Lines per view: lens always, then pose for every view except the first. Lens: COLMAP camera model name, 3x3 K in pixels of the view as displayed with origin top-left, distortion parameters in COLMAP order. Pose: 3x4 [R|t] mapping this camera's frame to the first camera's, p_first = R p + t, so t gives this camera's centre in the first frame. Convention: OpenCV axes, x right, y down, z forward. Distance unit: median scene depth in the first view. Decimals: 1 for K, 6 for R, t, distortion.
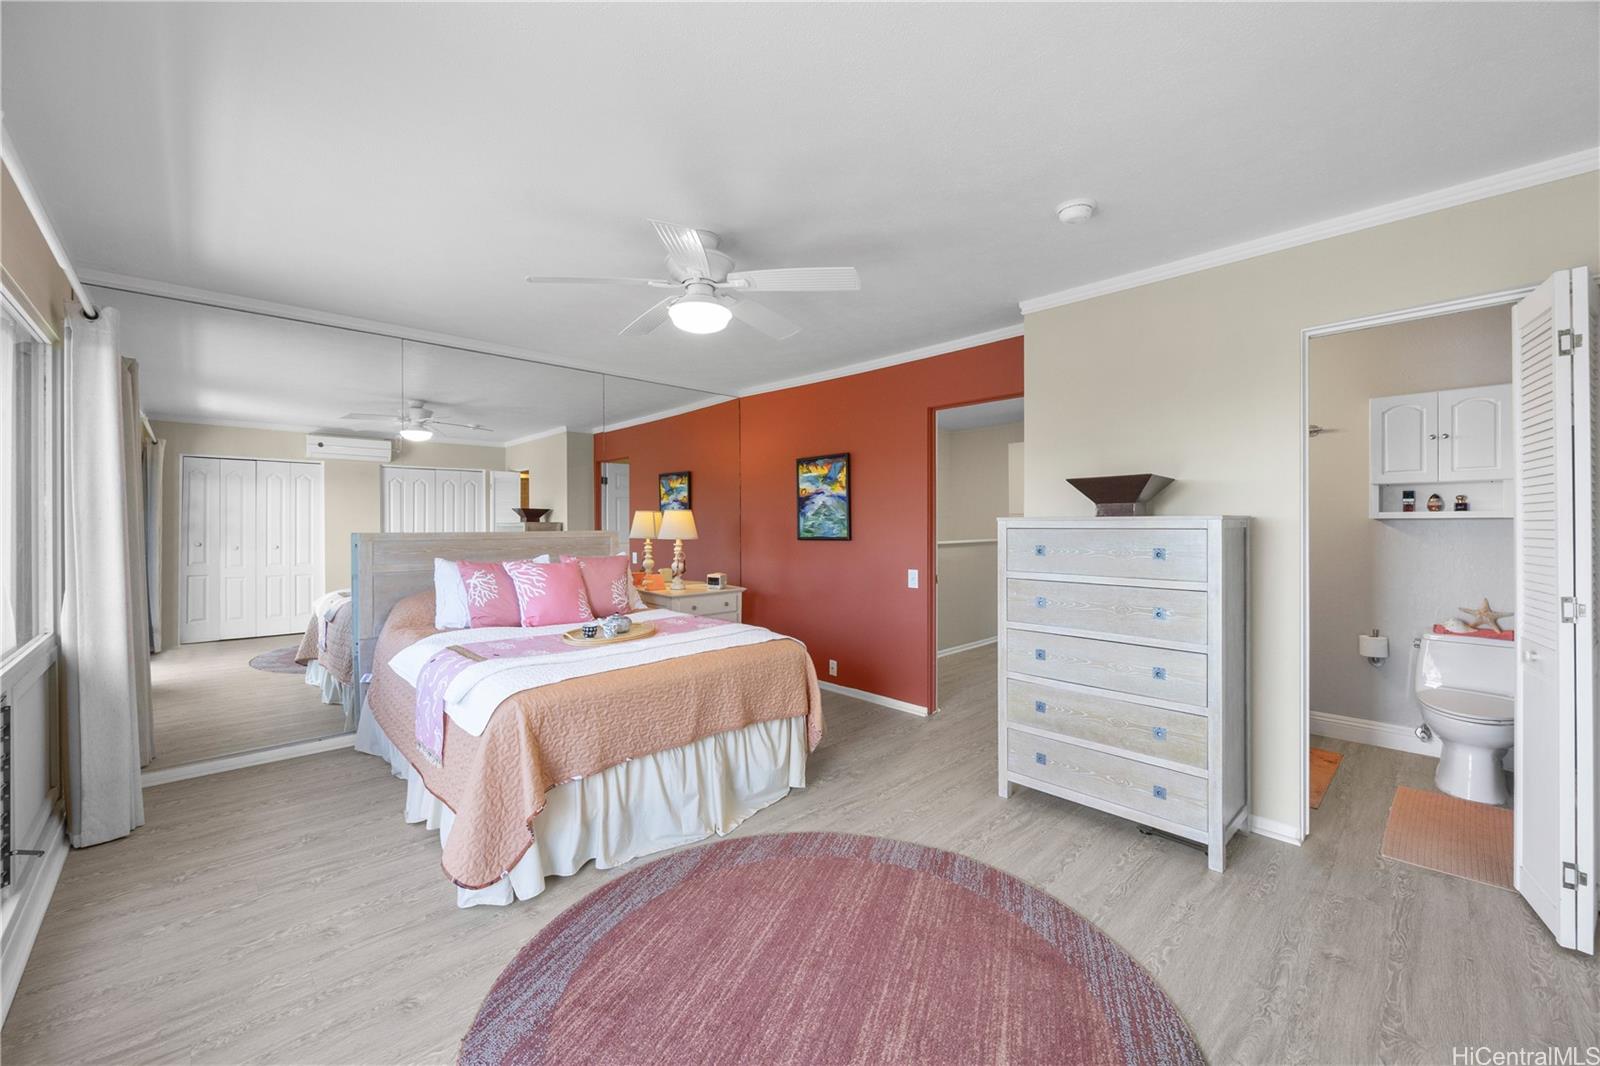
lens RADIAL K [[622.5, 0, 797.2], [0, 622.5, 527.2], [0, 0, 1]] dist [0.012671, 0.001130]
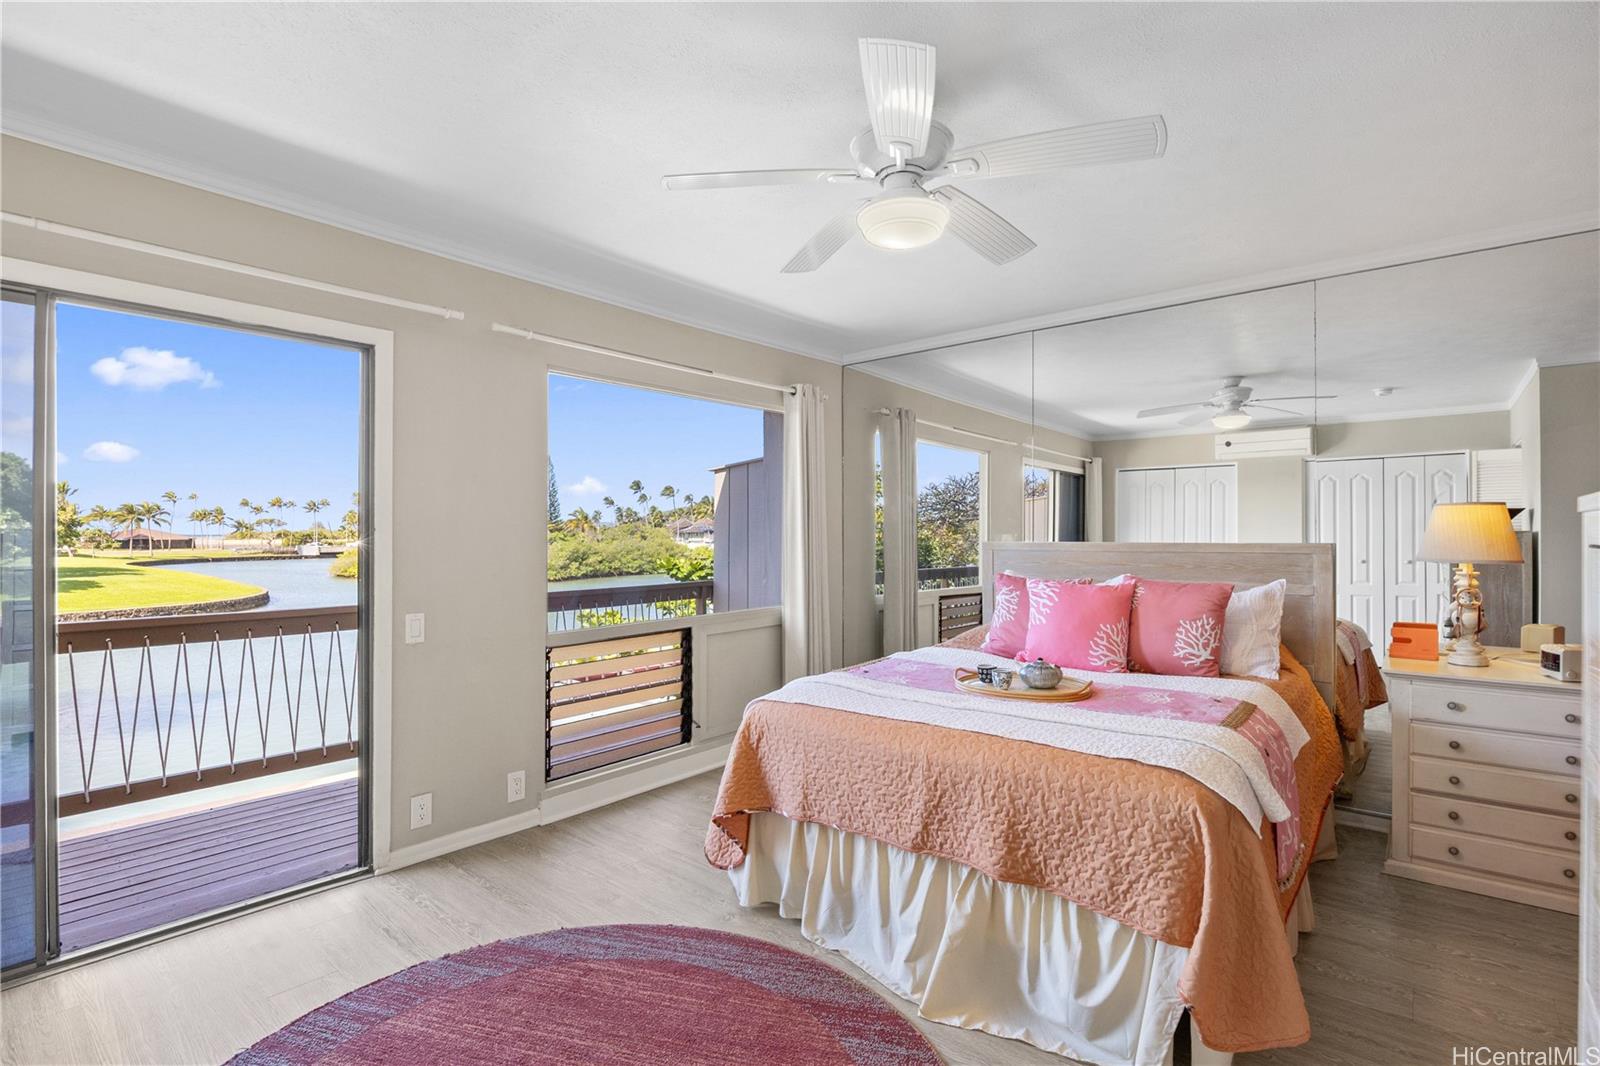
lens RADIAL K [[756.9, 0, 814.0], [0, 756.9, 535.1], [0, 0, 1]] dist [-0.004265, -0.000839]
pose [[0.107019, -0.001138, -0.994256, 0.579068], [-0.003515, 0.999993, -0.001523, 0.001125], [0.994251, 0.003658, 0.107014, 0.726597]]
